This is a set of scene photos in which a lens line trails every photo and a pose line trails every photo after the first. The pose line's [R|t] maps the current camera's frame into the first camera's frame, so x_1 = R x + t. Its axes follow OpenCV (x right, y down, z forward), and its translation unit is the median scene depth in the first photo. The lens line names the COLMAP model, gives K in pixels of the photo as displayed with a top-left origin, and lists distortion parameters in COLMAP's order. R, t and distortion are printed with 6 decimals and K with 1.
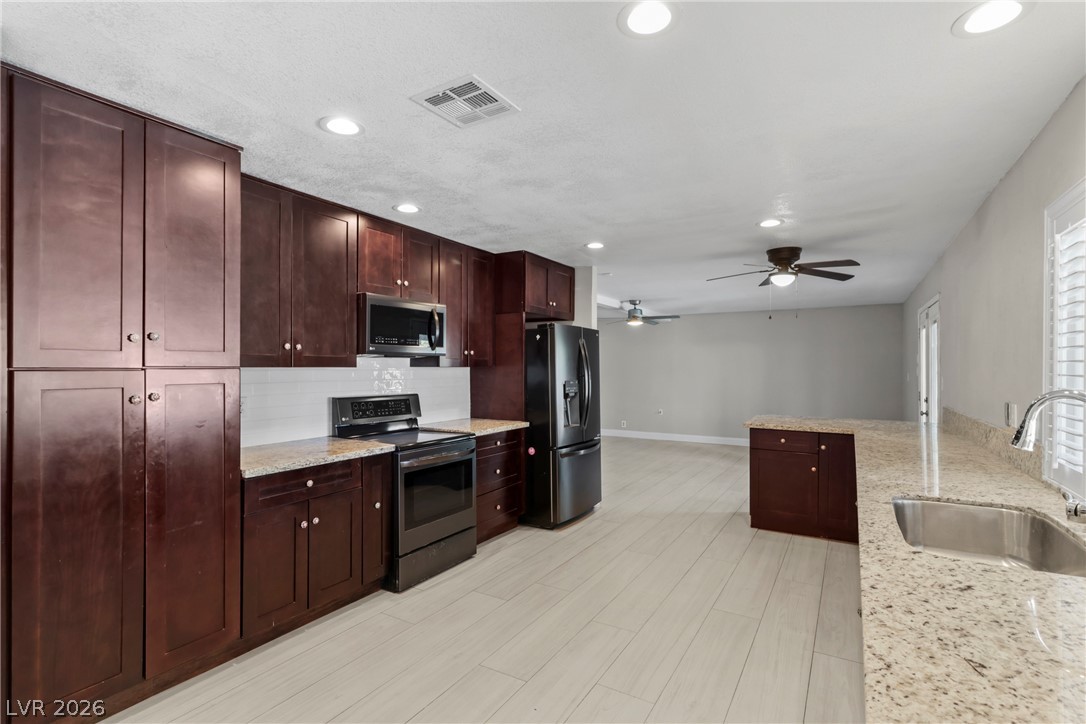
lens RADIAL K [[514.1, 0, 545.4], [0, 514.1, 366.9], [0, 0, 1]] dist [0.003688, 0.000864]
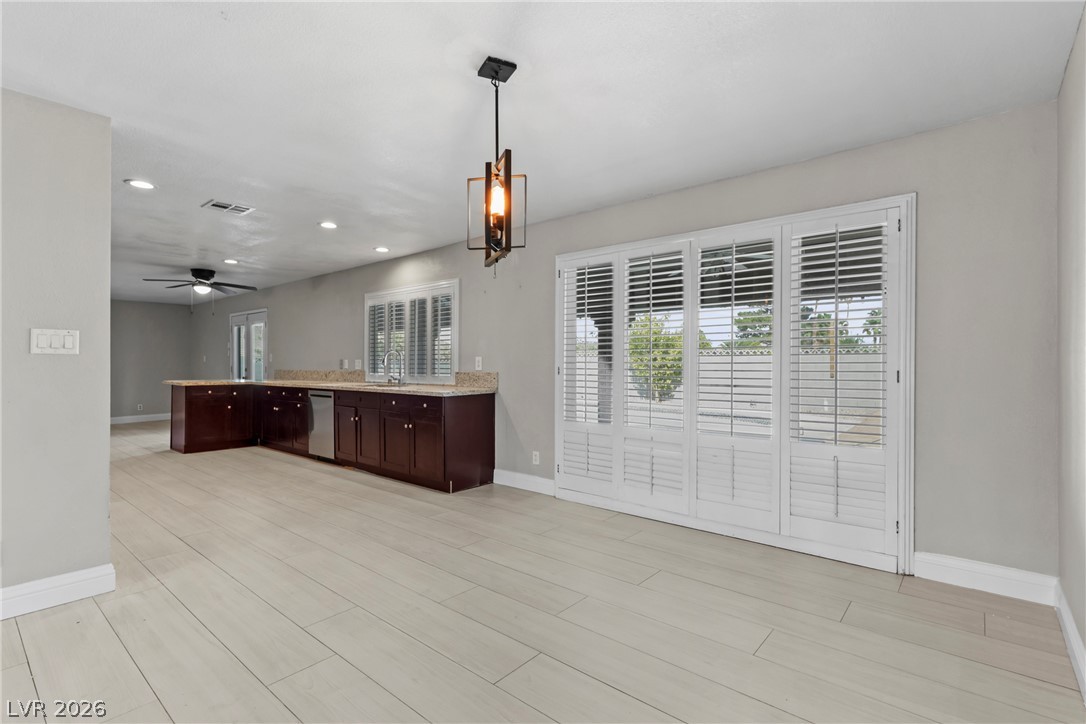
lens RADIAL K [[514.1, 0, 545.4], [0, 514.1, 366.9], [0, 0, 1]] dist [0.003688, 0.000864]
pose [[0.169264, -0.006835, 0.985547, -0.897755], [-0.002618, 0.999969, 0.007385, 0.049870], [-0.985567, -0.003830, 0.169241, -0.276031]]
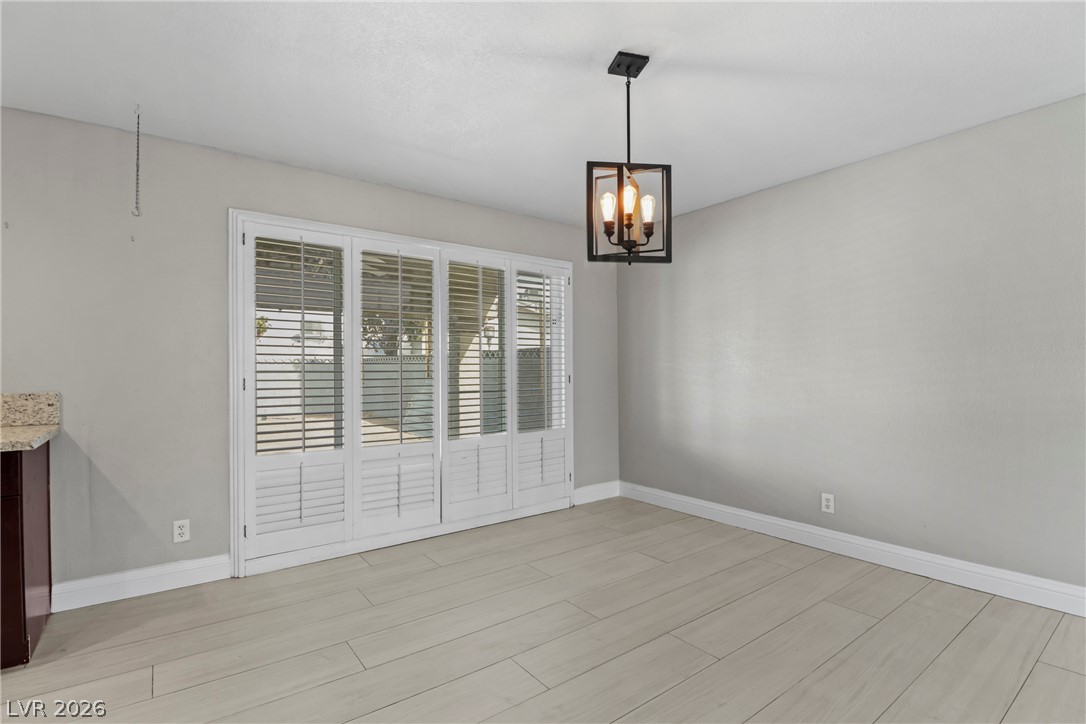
lens RADIAL K [[514.7, 0, 551.3], [0, 514.7, 364.4], [0, 0, 1]] dist [0.000857, -0.013588]
pose [[-0.925766, 0.007960, 0.378012, -0.526429], [0.004547, 0.999940, -0.009919, 0.047609], [-0.378069, -0.007464, -0.925747, 0.334550]]
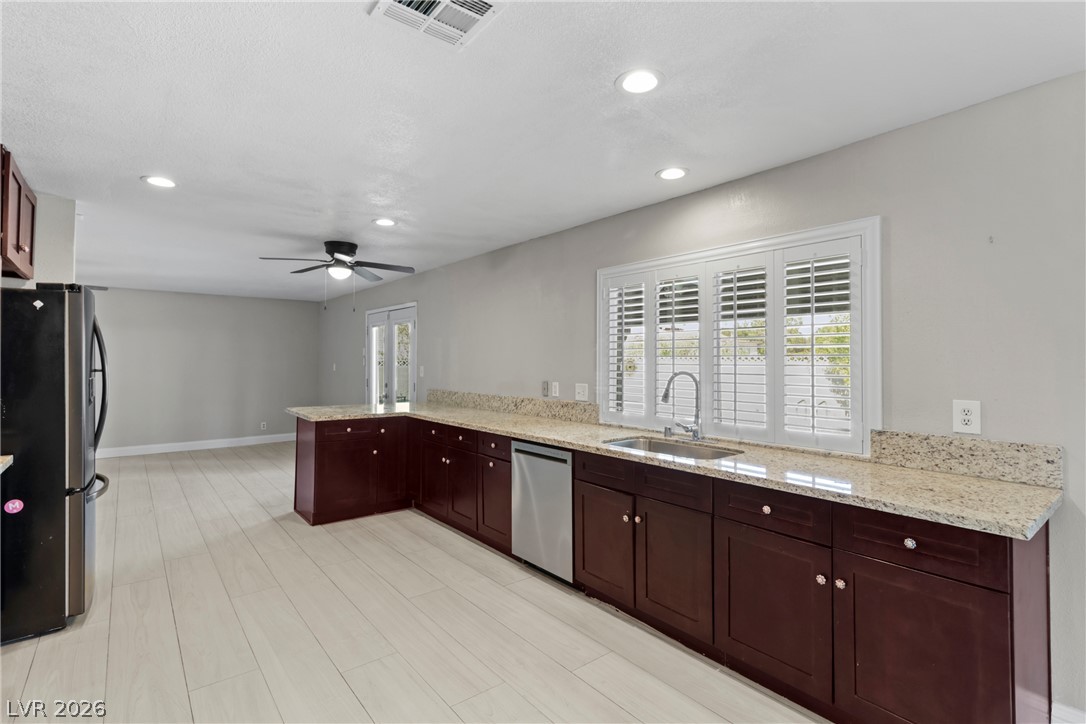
lens RADIAL K [[519.4, 0, 541.1], [0, 519.4, 353.9], [0, 0, 1]] dist [0.001176, 0.001468]
pose [[0.353149, 0.011816, 0.935493, -0.362894], [-0.005264, 0.999930, -0.010642, 0.000908], [-0.935552, -0.001167, 0.353186, 0.268905]]
